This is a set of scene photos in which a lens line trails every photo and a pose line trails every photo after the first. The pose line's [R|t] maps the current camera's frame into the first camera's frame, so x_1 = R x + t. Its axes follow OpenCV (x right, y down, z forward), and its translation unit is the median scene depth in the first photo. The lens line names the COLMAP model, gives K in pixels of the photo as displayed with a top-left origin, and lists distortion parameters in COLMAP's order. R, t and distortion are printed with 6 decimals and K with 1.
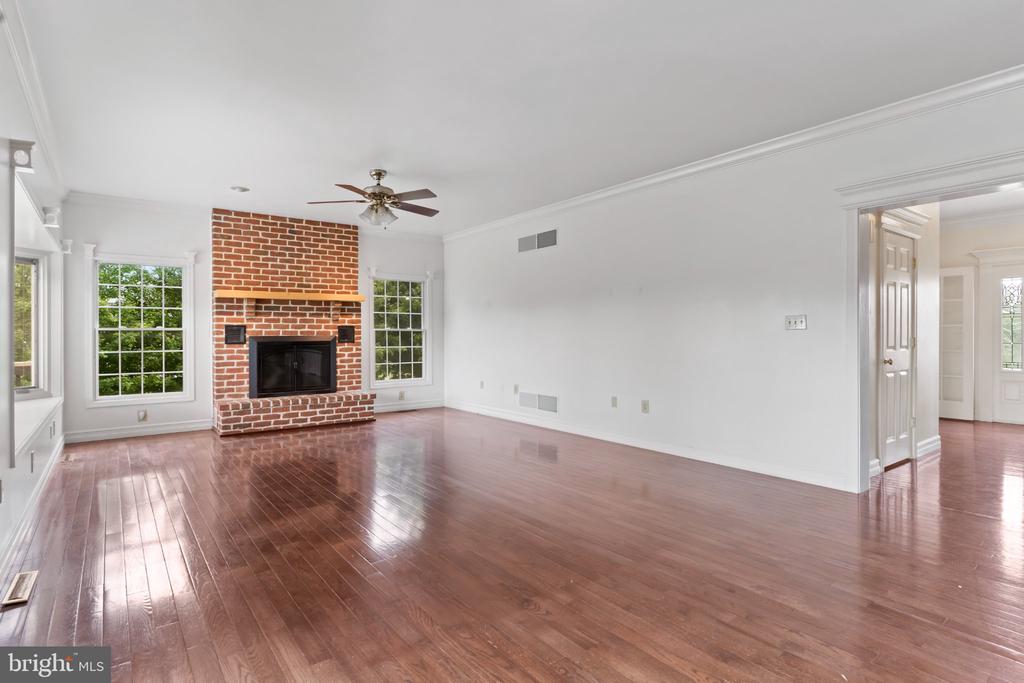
lens RADIAL K [[530.2, 0, 498.1], [0, 530.2, 332.7], [0, 0, 1]] dist [0.000377, 0.000121]
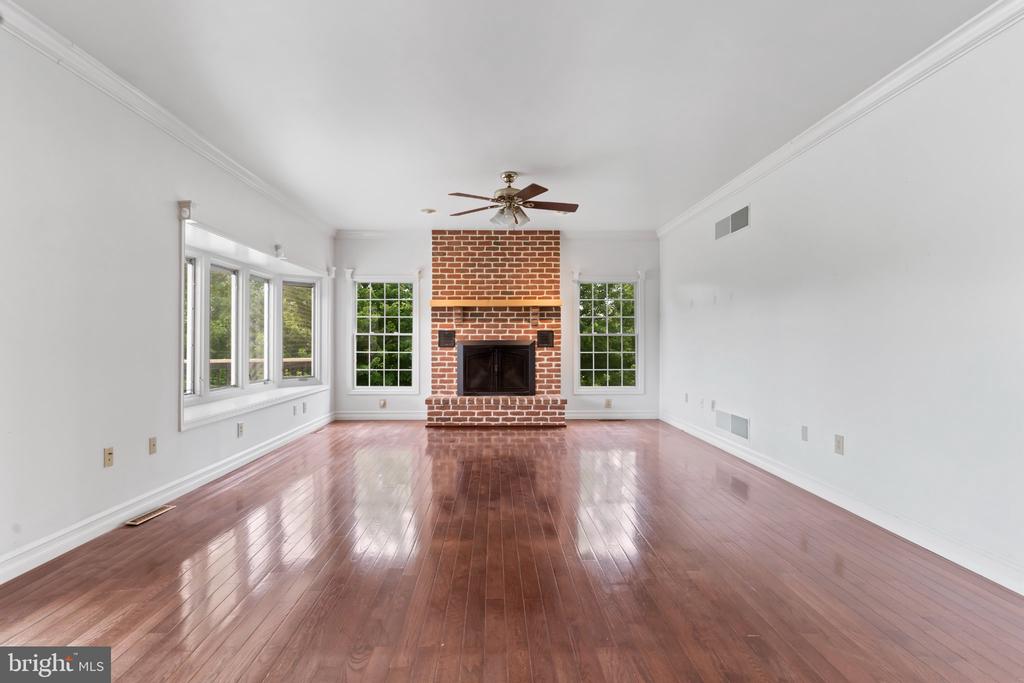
lens RADIAL K [[523.7, 0, 500.3], [0, 523.7, 337.5], [0, 0, 1]] dist [-0.001872, -0.000268]
pose [[0.812818, 0.001350, -0.582517, 0.244539], [-0.001563, 0.999999, 0.000136, 0.000375], [0.582516, 0.000800, 0.812819, 0.146555]]
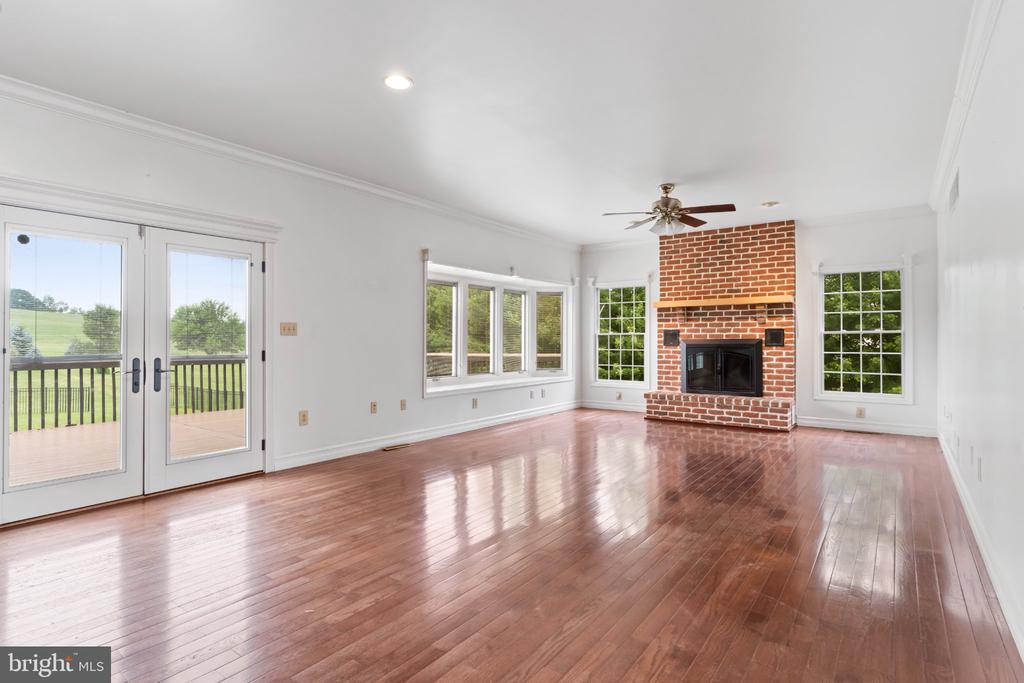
lens RADIAL K [[523.7, 0, 500.3], [0, 523.7, 337.5], [0, 0, 1]] dist [-0.001872, -0.000268]
pose [[0.283161, 0.000955, -0.959072, 0.513308], [0.003195, 0.999993, 0.001939, -0.000787], [0.959067, -0.003614, 0.283156, 0.281559]]
